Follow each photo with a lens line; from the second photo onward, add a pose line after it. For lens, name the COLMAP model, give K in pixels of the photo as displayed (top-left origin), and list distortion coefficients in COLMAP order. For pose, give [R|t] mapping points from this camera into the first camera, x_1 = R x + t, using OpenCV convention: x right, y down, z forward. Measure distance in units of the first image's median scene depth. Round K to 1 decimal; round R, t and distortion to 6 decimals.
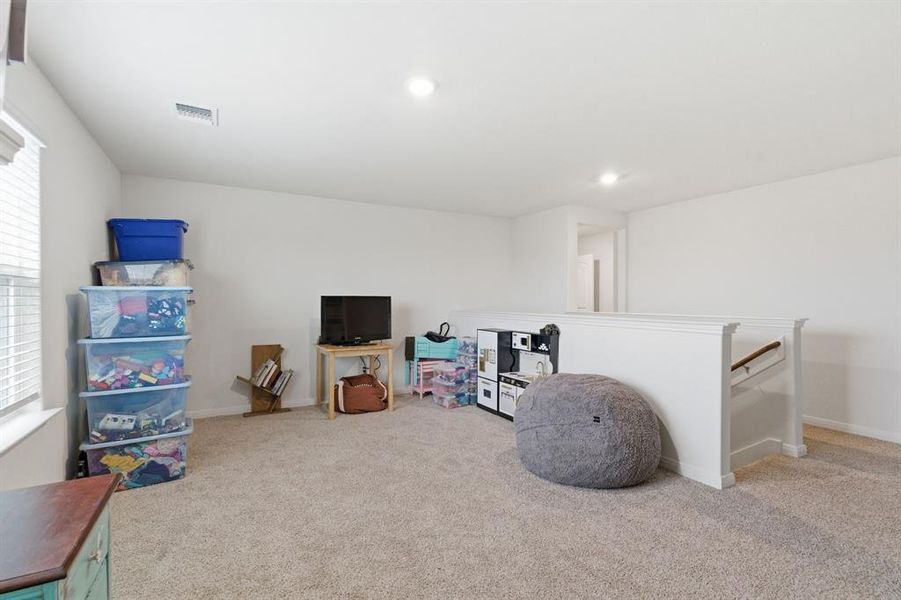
lens RADIAL K [[406.8, 0, 450.5], [0, 406.8, 300.0], [0, 0, 1]] dist [0.001446, -0.000145]
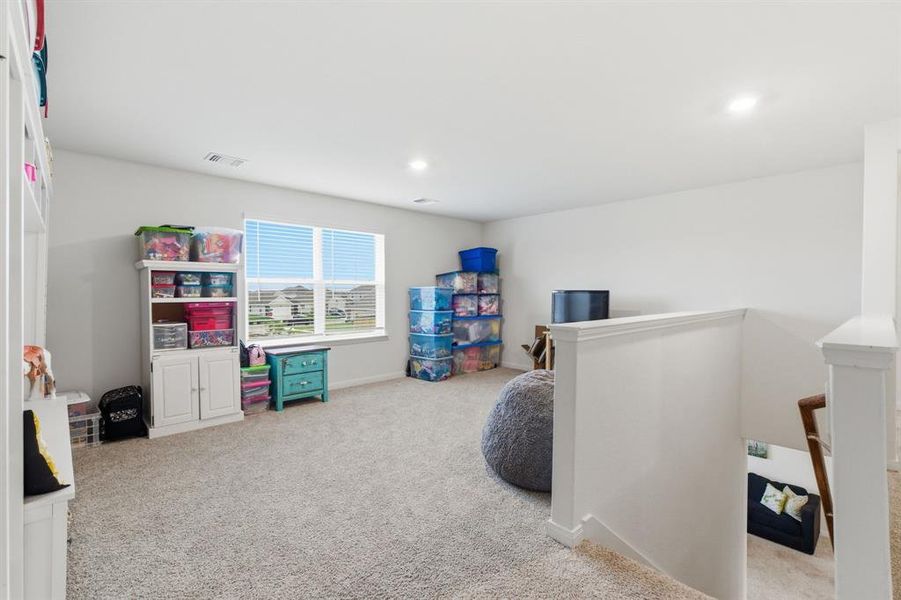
lens RADIAL K [[406.8, 0, 450.5], [0, 406.8, 300.0], [0, 0, 1]] dist [0.001446, -0.000145]
pose [[0.231206, 0.019497, -0.972709, 1.370557], [-0.004218, 0.999810, 0.019037, -0.006284], [0.972896, -0.000299, 0.231245, 0.642995]]
